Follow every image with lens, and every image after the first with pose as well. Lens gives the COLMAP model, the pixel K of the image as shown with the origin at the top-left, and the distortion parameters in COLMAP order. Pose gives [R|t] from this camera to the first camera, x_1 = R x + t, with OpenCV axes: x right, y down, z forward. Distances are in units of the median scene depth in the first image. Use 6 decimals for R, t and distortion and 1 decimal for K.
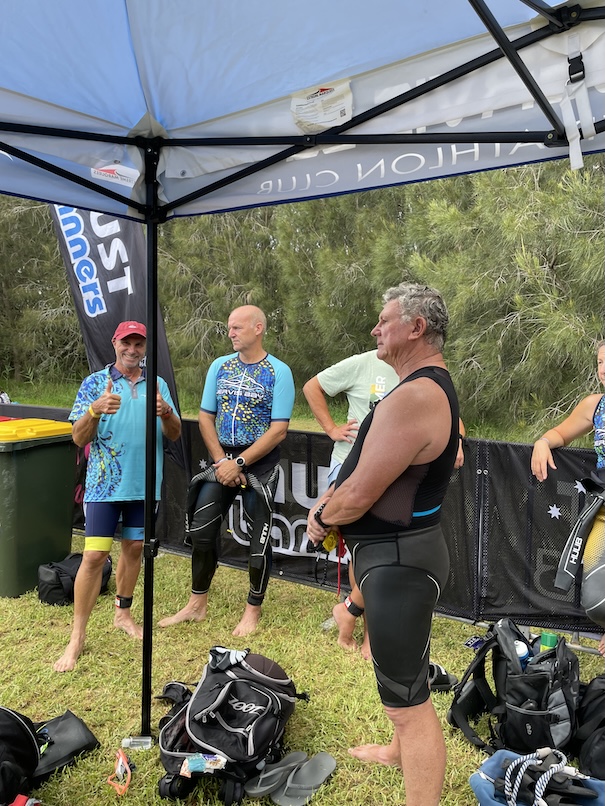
lens RADIAL K [[600.5, 0, 302.5], [0, 600.5, 403.0], [0, 0, 1]] dist [0.077724, -0.112843]
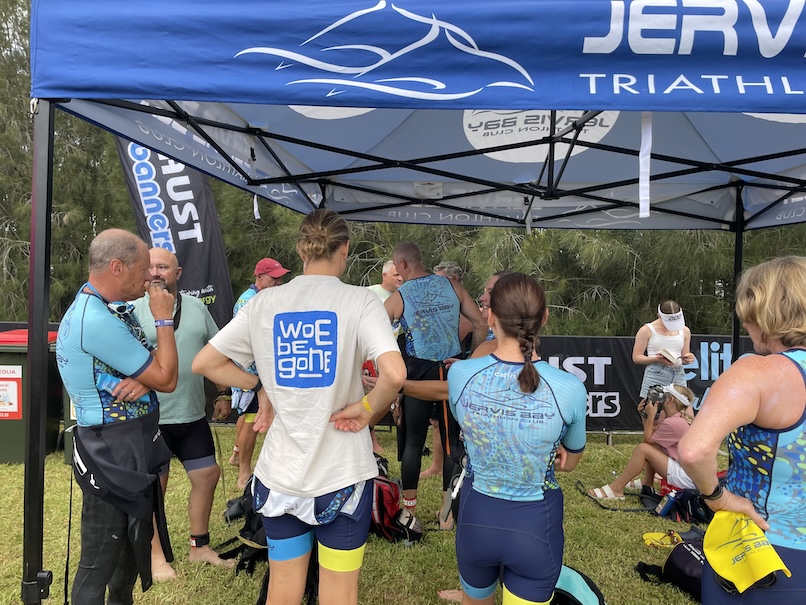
lens RADIAL K [[601.1, 0, 403.0], [0, 601.1, 302.5], [0, 0, 1]] dist [0.087573, -0.121627]
pose [[0.833370, -0.005931, 0.552683, -0.829262], [0.024069, 0.999383, -0.025568, 0.013698], [-0.552191, 0.034610, 0.832999, -0.559679]]
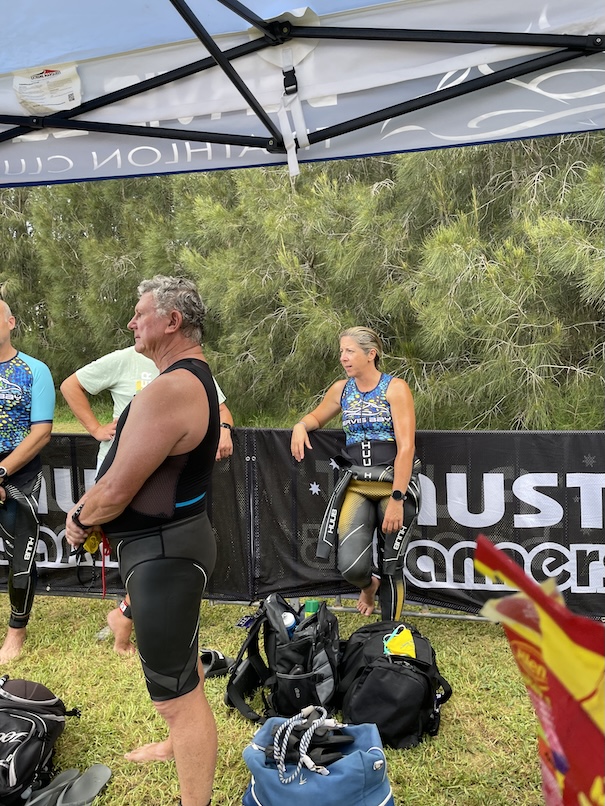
lens RADIAL K [[601.1, 0, 305.7], [0, 601.1, 398.9], [0, 0, 1]] dist [0.087573, -0.121627]
pose [[0.935423, -0.054158, 0.349357, 0.029071], [0.053807, 0.998494, 0.010718, 0.004518], [-0.349411, 0.008772, 0.936928, -0.016531]]
